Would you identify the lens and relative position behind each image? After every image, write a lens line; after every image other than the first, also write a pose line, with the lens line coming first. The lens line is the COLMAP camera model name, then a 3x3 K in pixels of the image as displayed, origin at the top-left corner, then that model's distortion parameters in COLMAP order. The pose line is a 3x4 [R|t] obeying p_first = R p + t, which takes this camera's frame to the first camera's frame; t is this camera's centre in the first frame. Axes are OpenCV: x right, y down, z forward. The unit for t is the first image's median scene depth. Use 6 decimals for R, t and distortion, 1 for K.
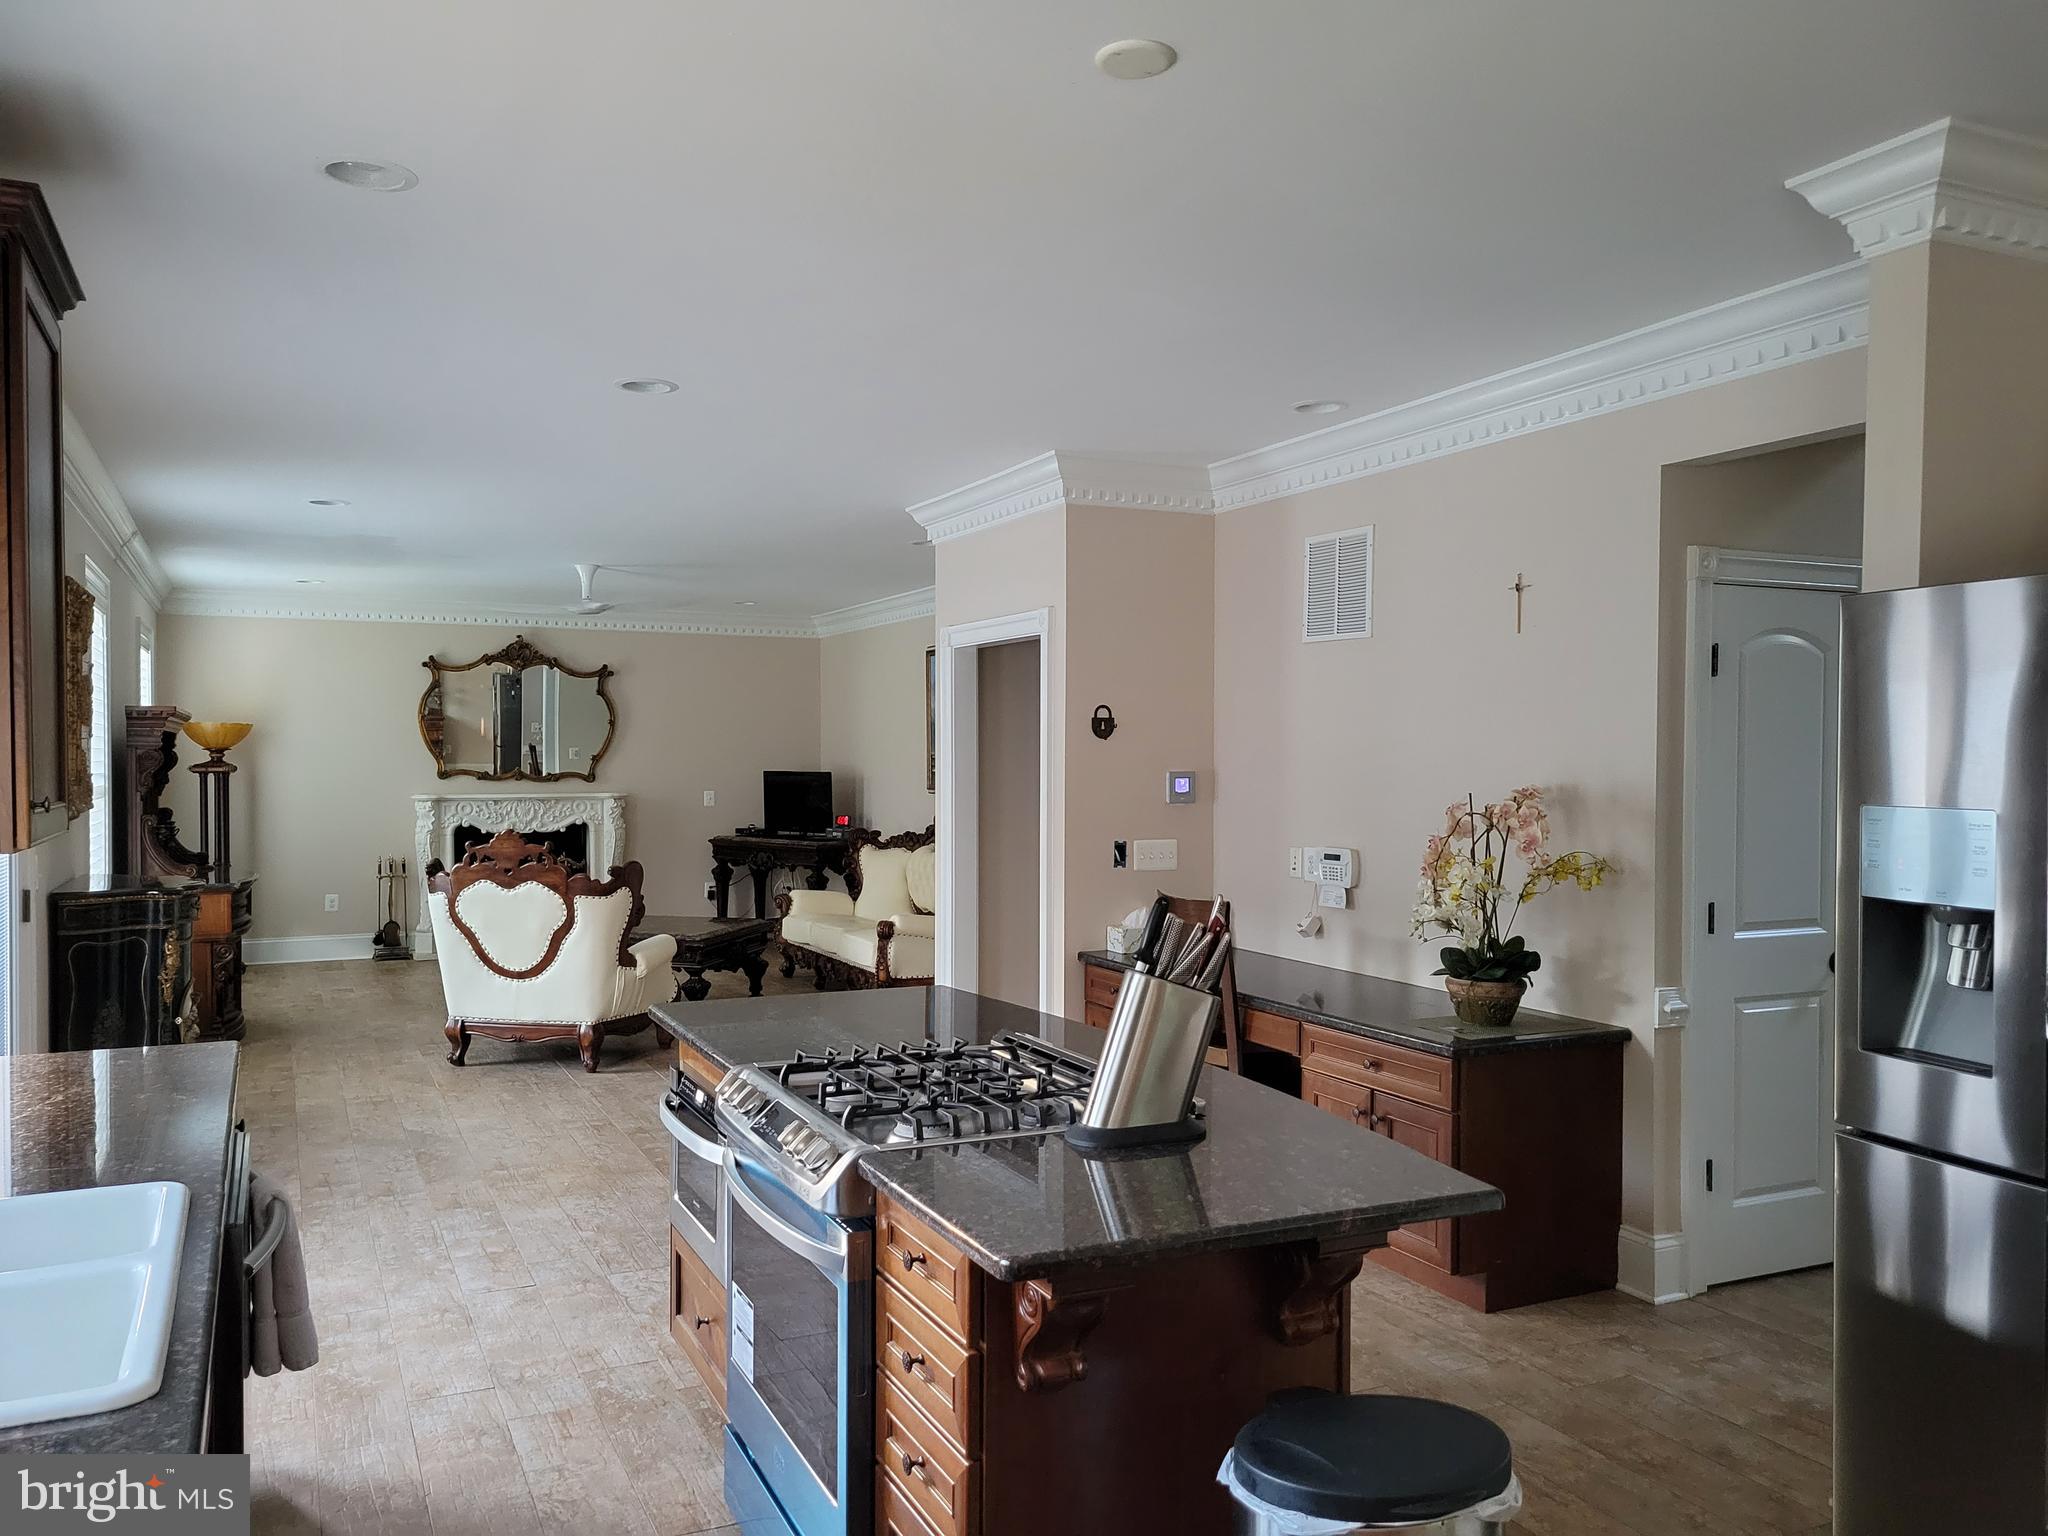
lens RADIAL K [[1535.7, 0, 986.9], [0, 1535.7, 784.6], [0, 0, 1]] dist [0.061314, -0.035770]
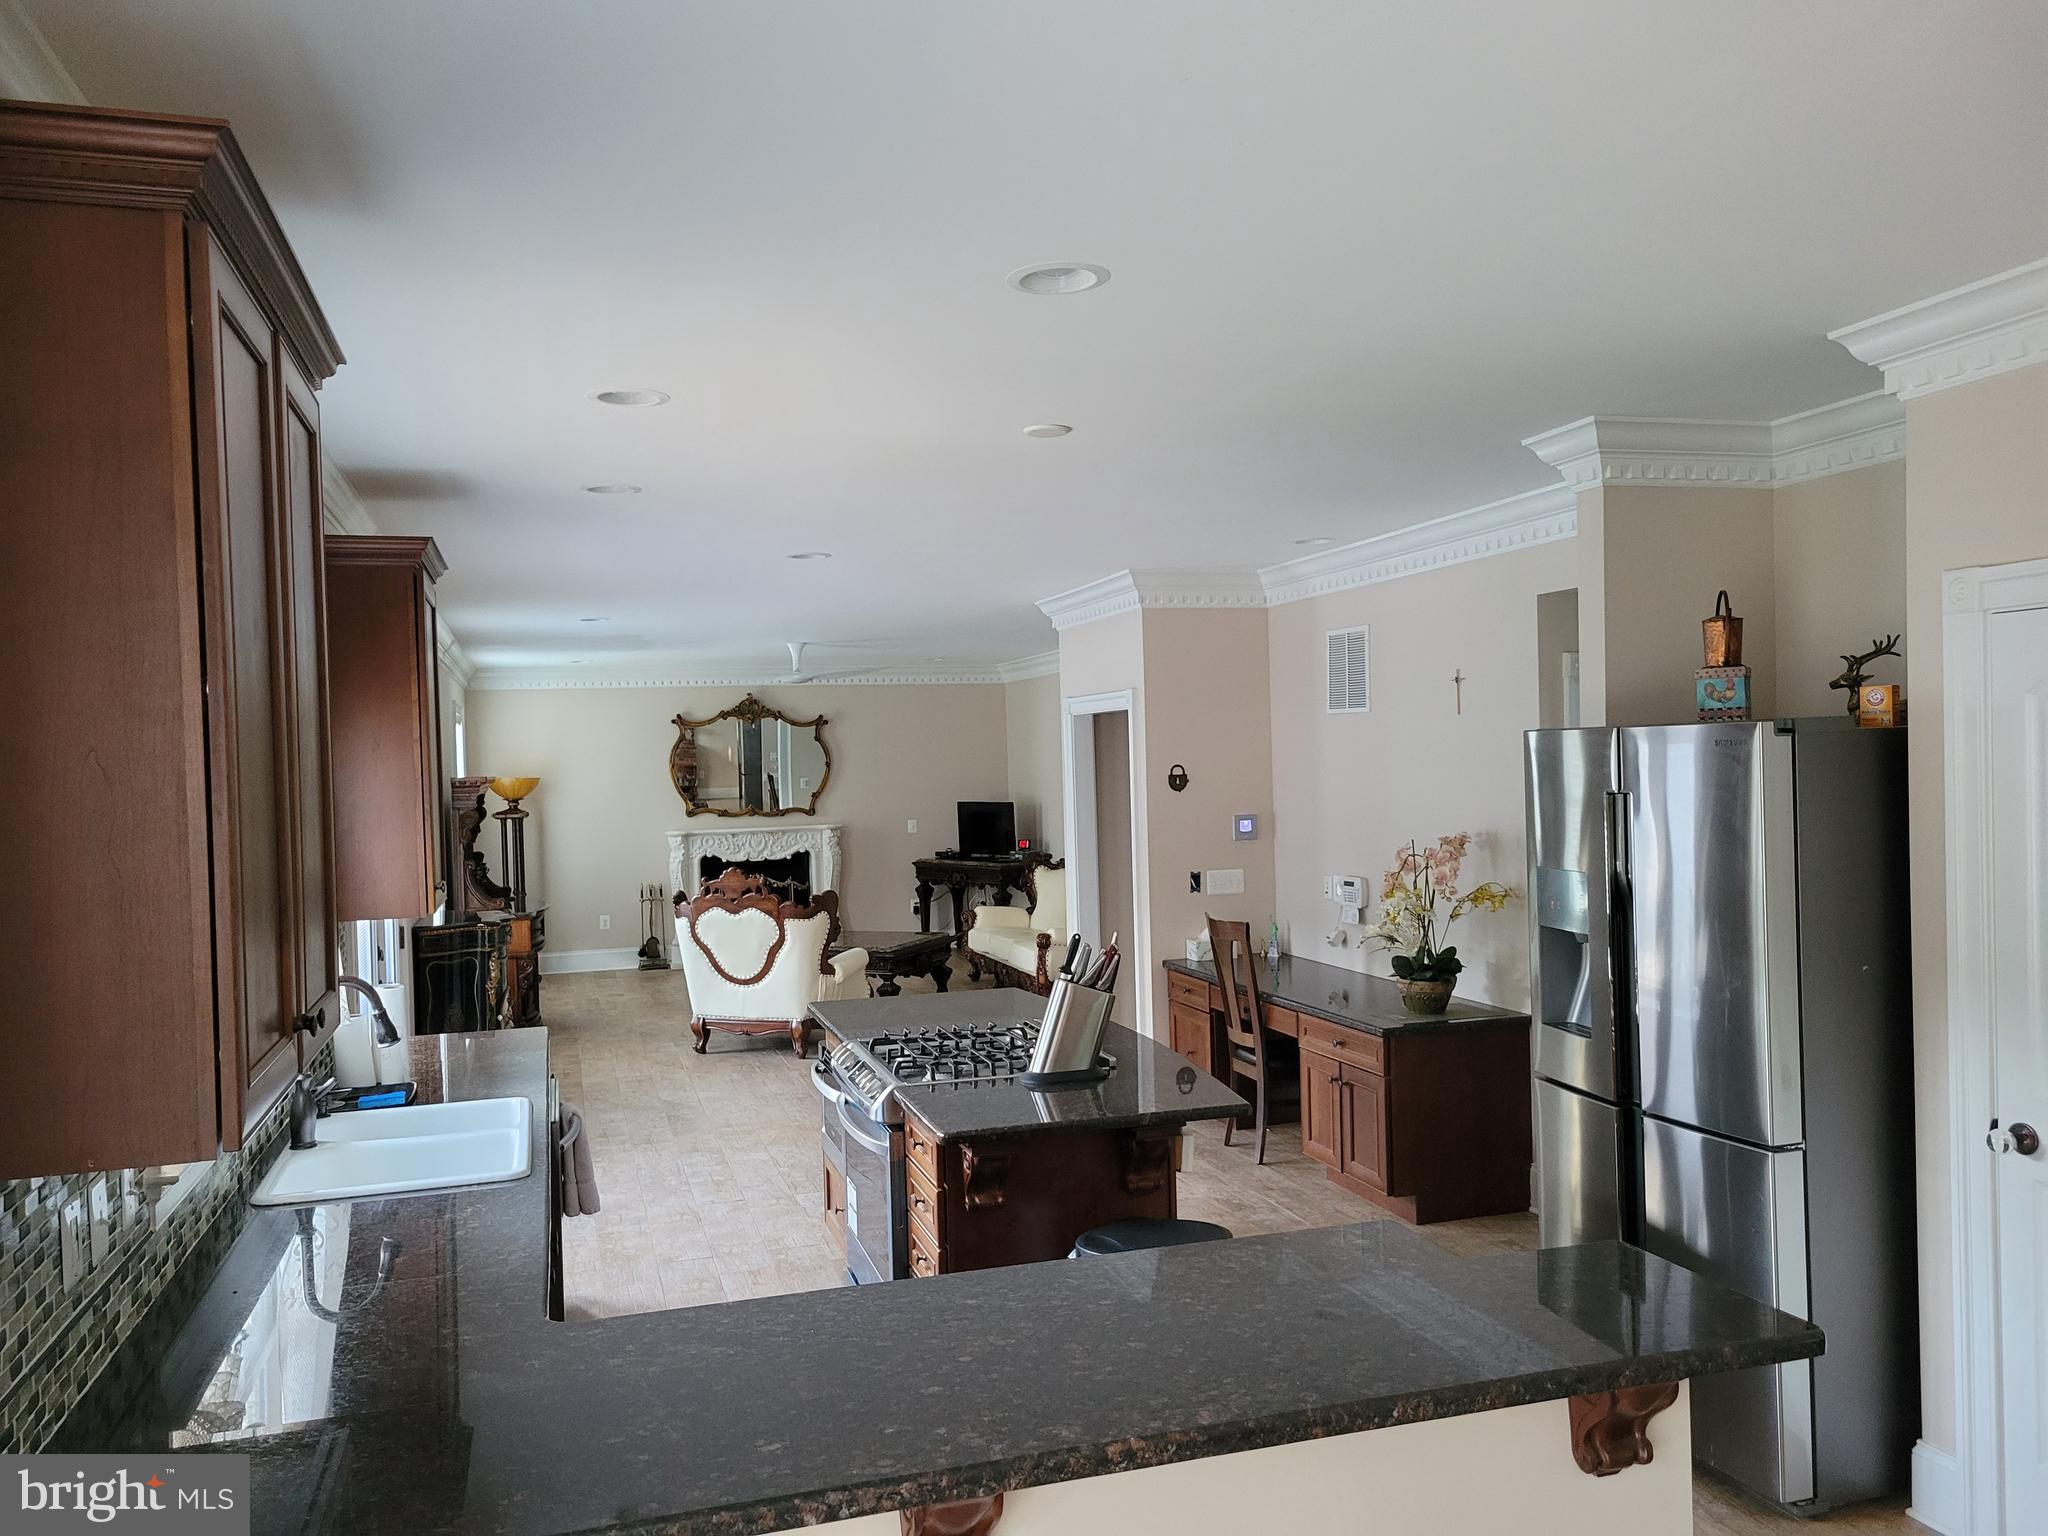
lens RADIAL K [[1540.8, 0, 1019.3], [0, 1540.8, 782.2], [0, 0, 1]] dist [0.055245, -0.032482]
pose [[0.990147, -0.027818, -0.137240, 0.100523], [0.027544, 0.999613, -0.003901, -0.029925], [0.137295, 0.000082, 0.990530, -0.229046]]
